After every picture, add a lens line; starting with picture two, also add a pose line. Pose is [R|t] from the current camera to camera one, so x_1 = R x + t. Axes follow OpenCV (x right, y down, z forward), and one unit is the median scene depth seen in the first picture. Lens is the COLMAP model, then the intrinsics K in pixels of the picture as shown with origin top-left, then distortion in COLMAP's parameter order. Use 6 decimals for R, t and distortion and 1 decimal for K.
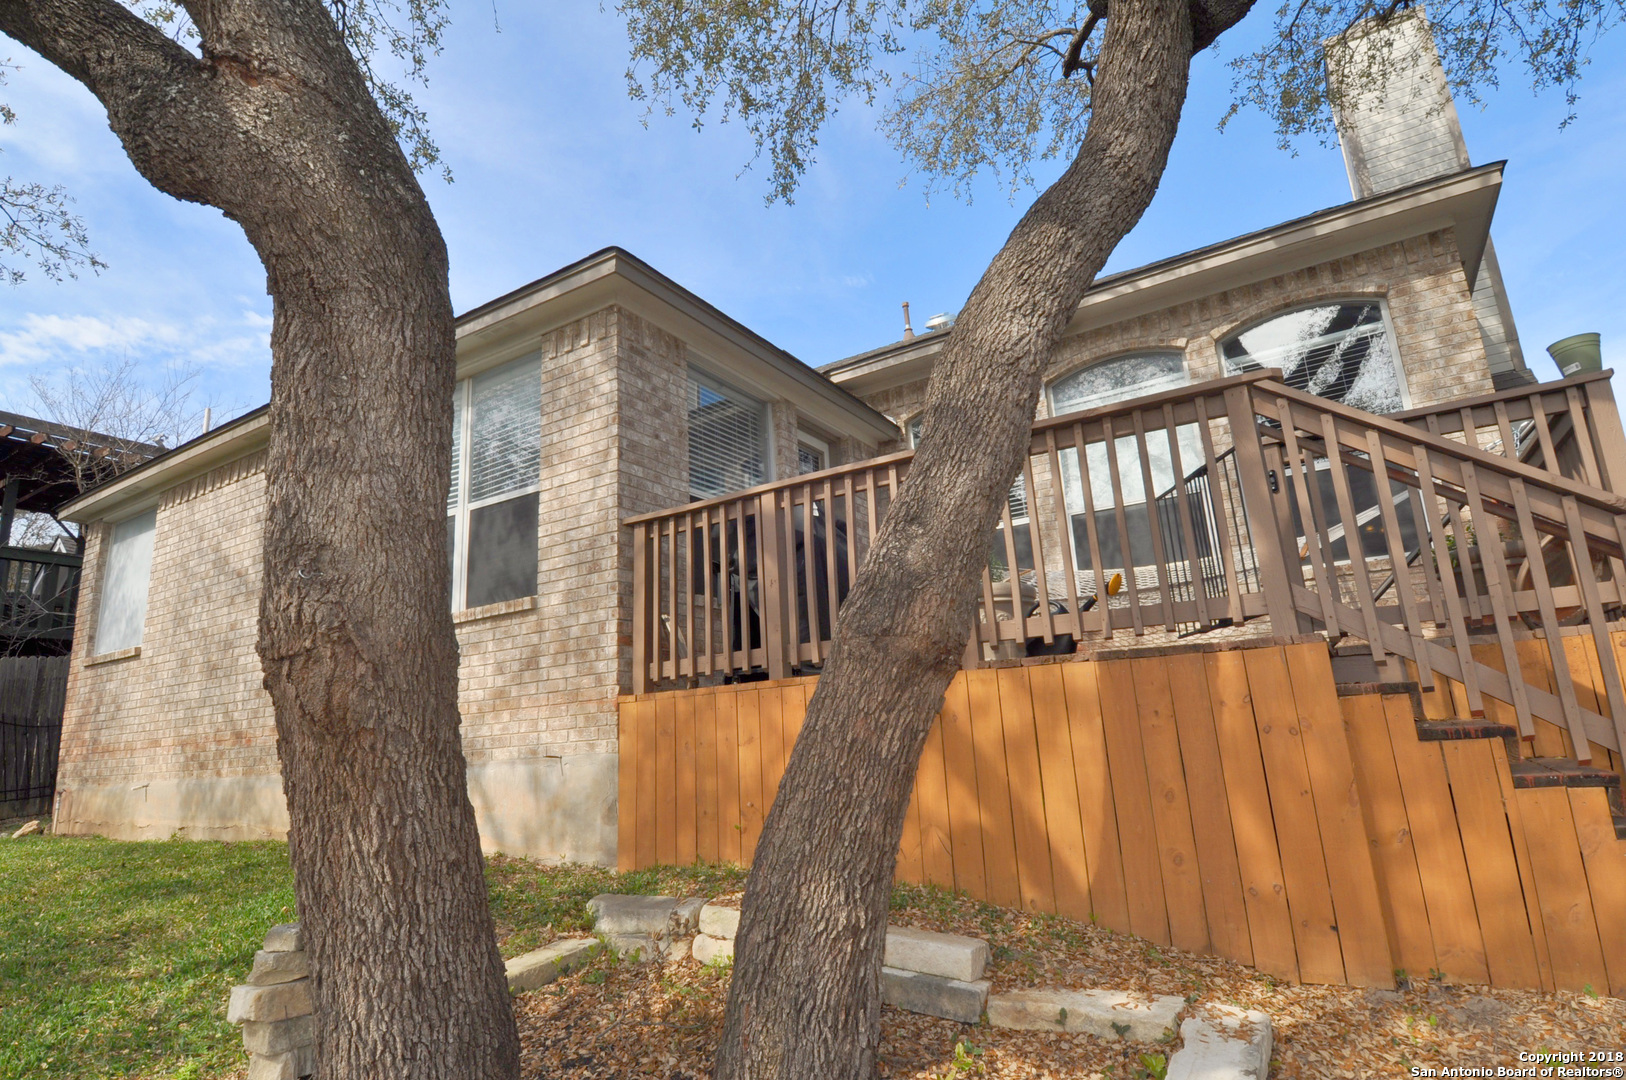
lens RADIAL K [[851.3, 0, 814.6], [0, 851.3, 533.4], [0, 0, 1]] dist [0.057707, -0.061196]
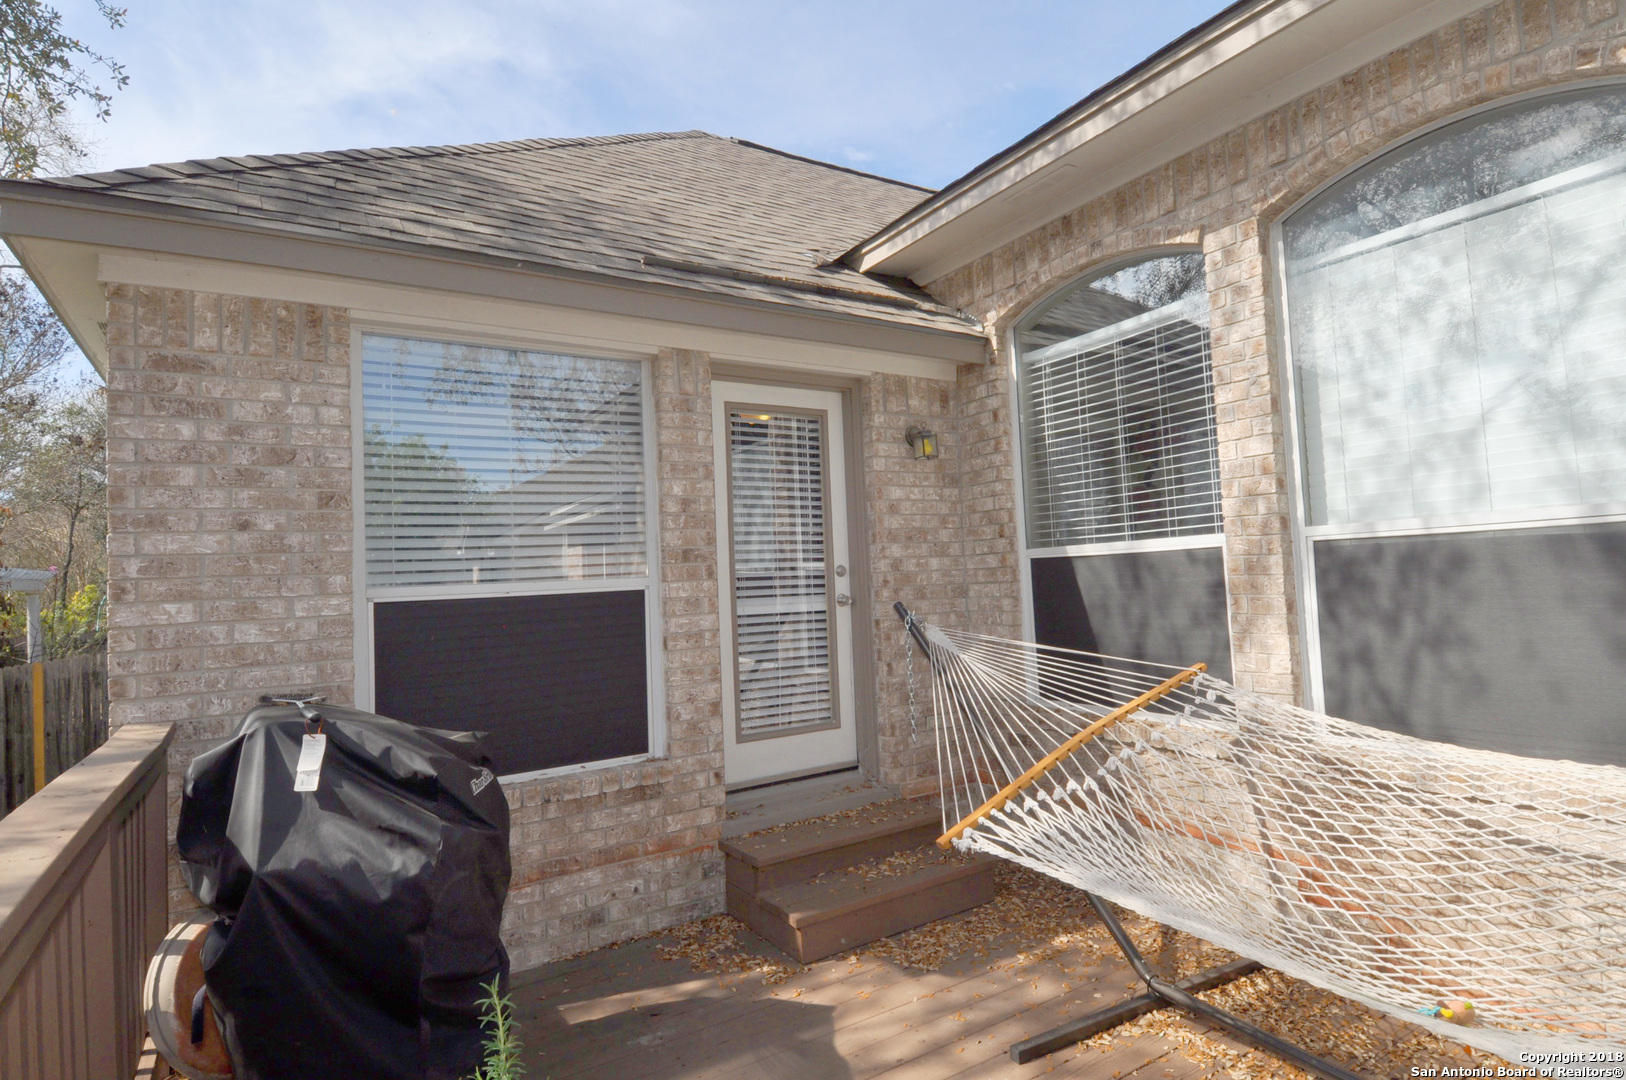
lens RADIAL K [[851.3, 0, 814.6], [0, 851.3, 533.4], [0, 0, 1]] dist [0.057707, -0.061196]
pose [[0.898094, -0.015032, -0.439546, 0.261149], [0.103286, 0.978673, 0.177568, -0.123277], [0.427502, -0.204872, 0.880494, 0.512298]]
